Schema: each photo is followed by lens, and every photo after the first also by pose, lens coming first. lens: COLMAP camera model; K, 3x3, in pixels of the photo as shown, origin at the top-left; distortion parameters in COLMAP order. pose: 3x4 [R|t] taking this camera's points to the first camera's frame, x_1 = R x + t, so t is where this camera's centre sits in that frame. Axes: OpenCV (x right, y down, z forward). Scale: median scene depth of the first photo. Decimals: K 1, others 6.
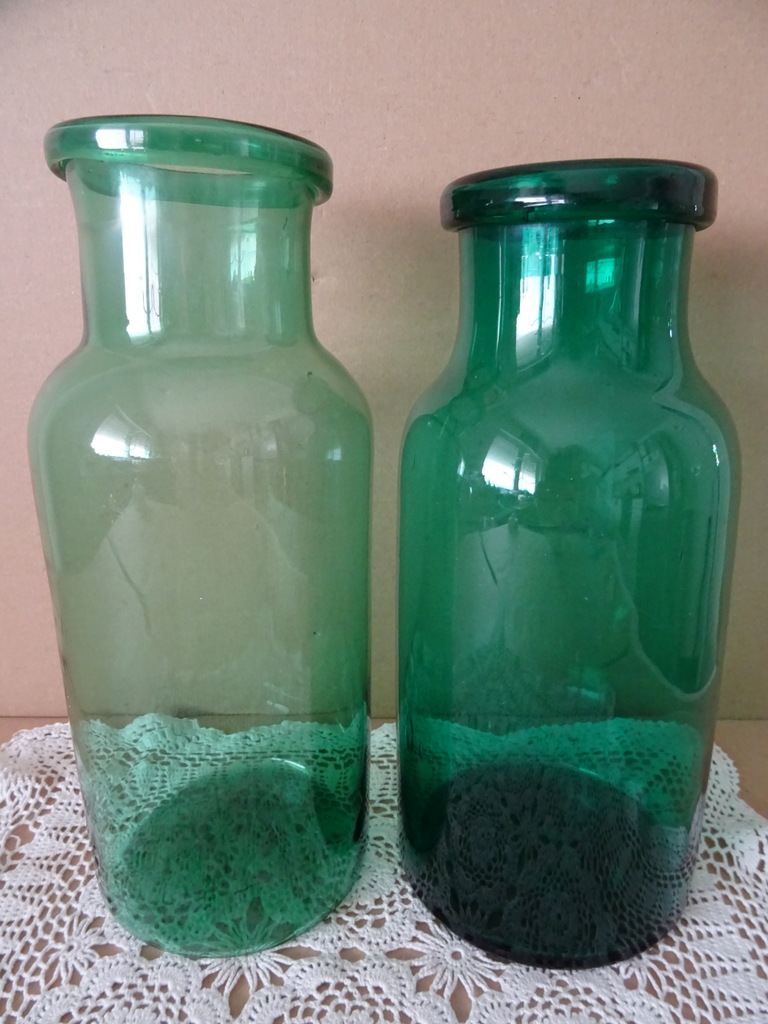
lens RADIAL K [[717.7, 0, 381.9], [0, 717.7, 511.3], [0, 0, 1]] dist [-0.002391, -0.015612]
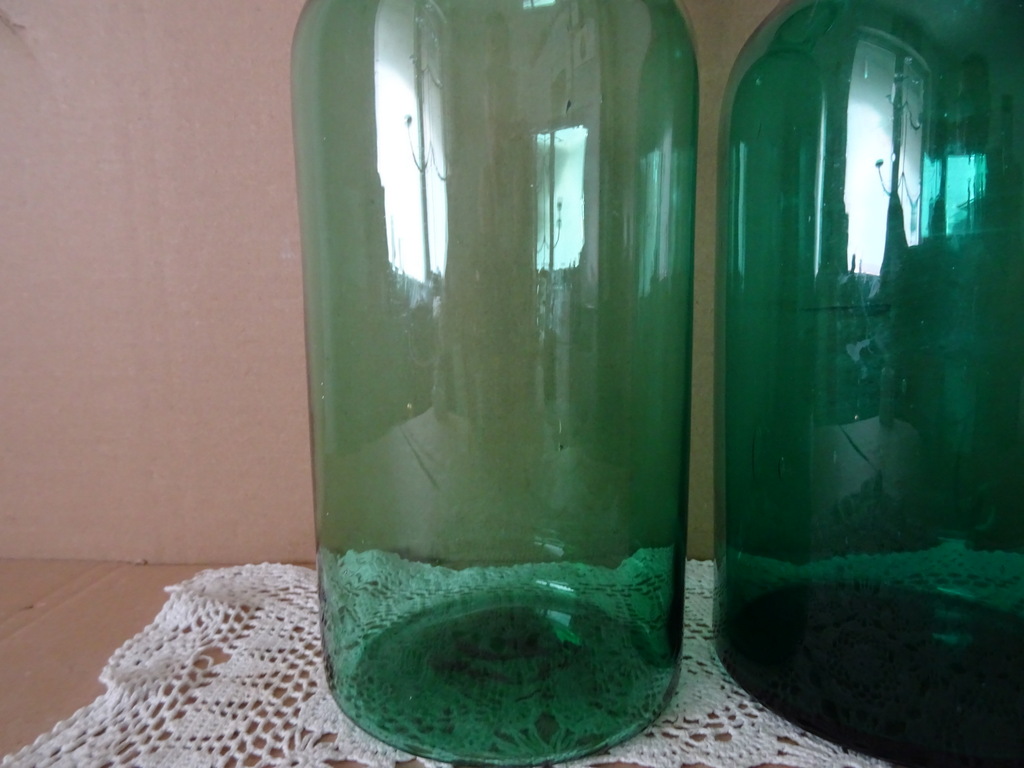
lens RADIAL K [[717.7, 0, 500.9], [0, 717.7, 392.5], [0, 0, 1]] dist [-0.002391, -0.015612]
pose [[0.999670, -0.010070, -0.023644, -0.200335], [0.005477, 0.982374, -0.186847, 0.364047], [0.025109, 0.186655, 0.982105, 0.229428]]
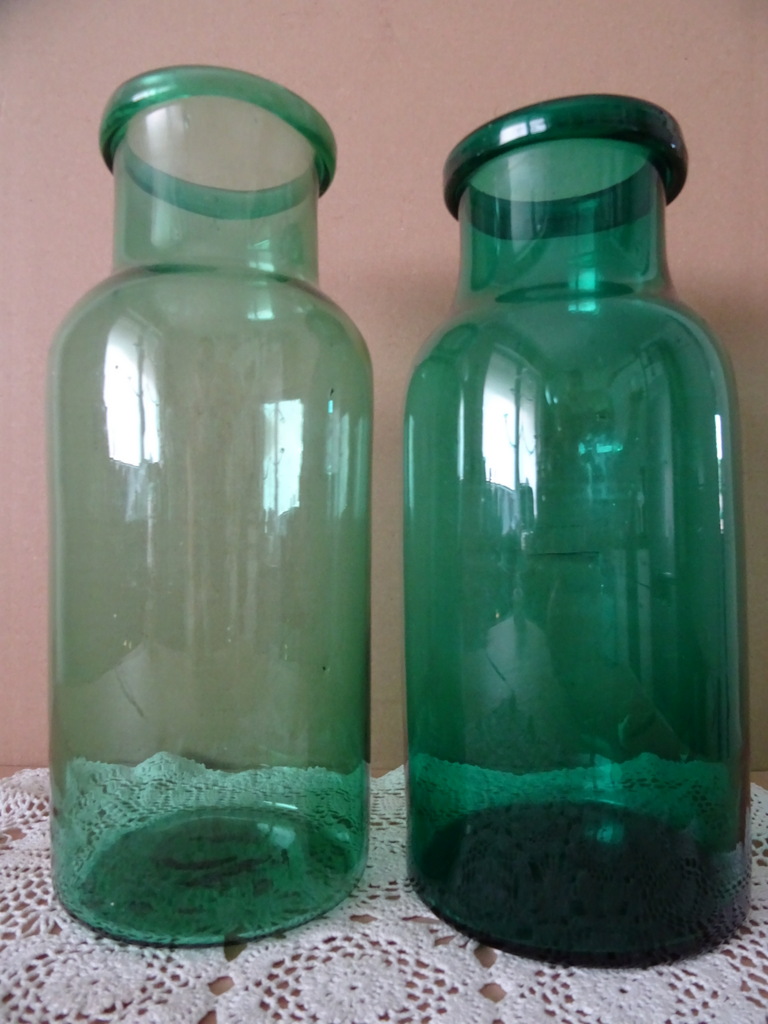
lens RADIAL K [[717.7, 0, 383.6], [0, 717.7, 518.2], [0, 0, 1]] dist [-0.002391, -0.015612]
pose [[0.999605, 0.000011, -0.028099, 0.008588], [-0.009002, 0.947419, -0.319870, 0.403249], [0.026618, 0.319997, 0.947045, -0.008475]]
